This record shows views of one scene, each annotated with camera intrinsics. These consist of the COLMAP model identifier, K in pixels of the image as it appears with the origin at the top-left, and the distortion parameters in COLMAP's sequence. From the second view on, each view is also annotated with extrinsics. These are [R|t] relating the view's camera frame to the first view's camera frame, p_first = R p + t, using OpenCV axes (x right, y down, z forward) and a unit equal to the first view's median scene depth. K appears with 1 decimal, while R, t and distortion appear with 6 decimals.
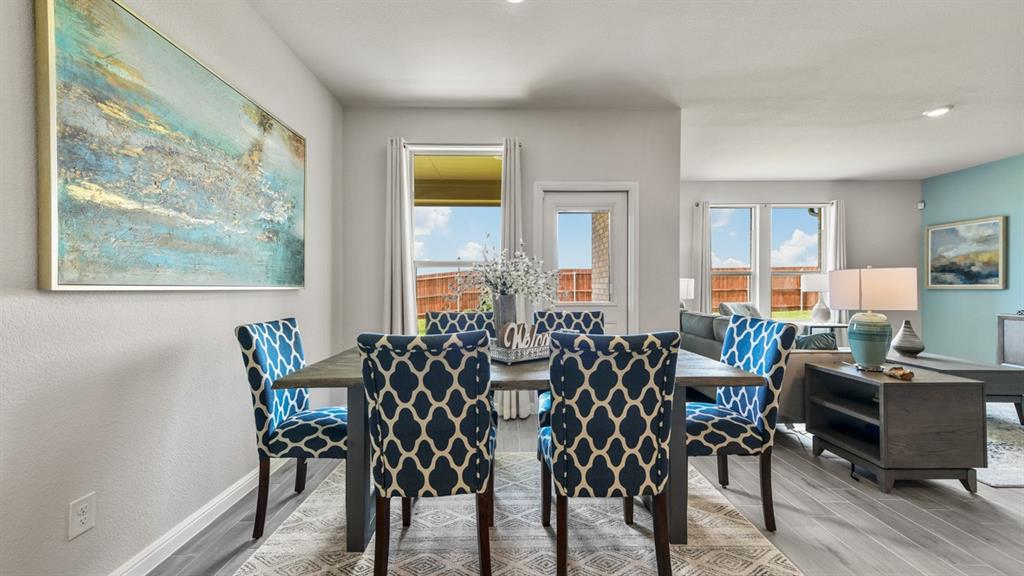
lens RADIAL K [[400.2, 0, 510.5], [0, 400.2, 289.3], [0, 0, 1]] dist [0.011945, 0.000685]
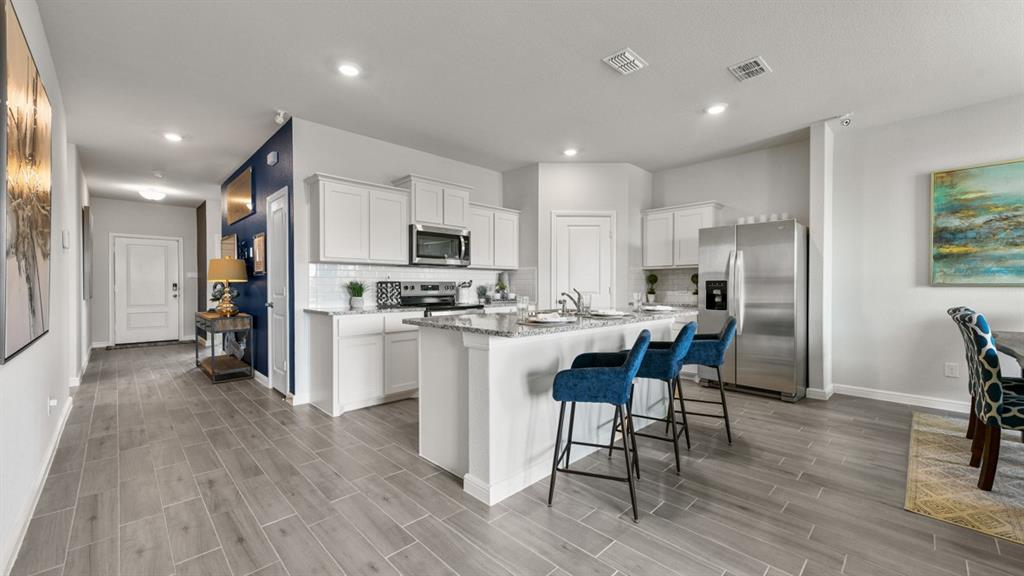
lens RADIAL K [[400.2, 0, 511.0], [0, 400.2, 287.5], [0, 0, 1]] dist [0.011945, 0.000685]
pose [[-0.727731, 0.005947, -0.685837, 1.827659], [-0.001656, 0.999944, 0.010427, -0.005819], [0.685861, 0.008723, -0.727681, 0.608134]]
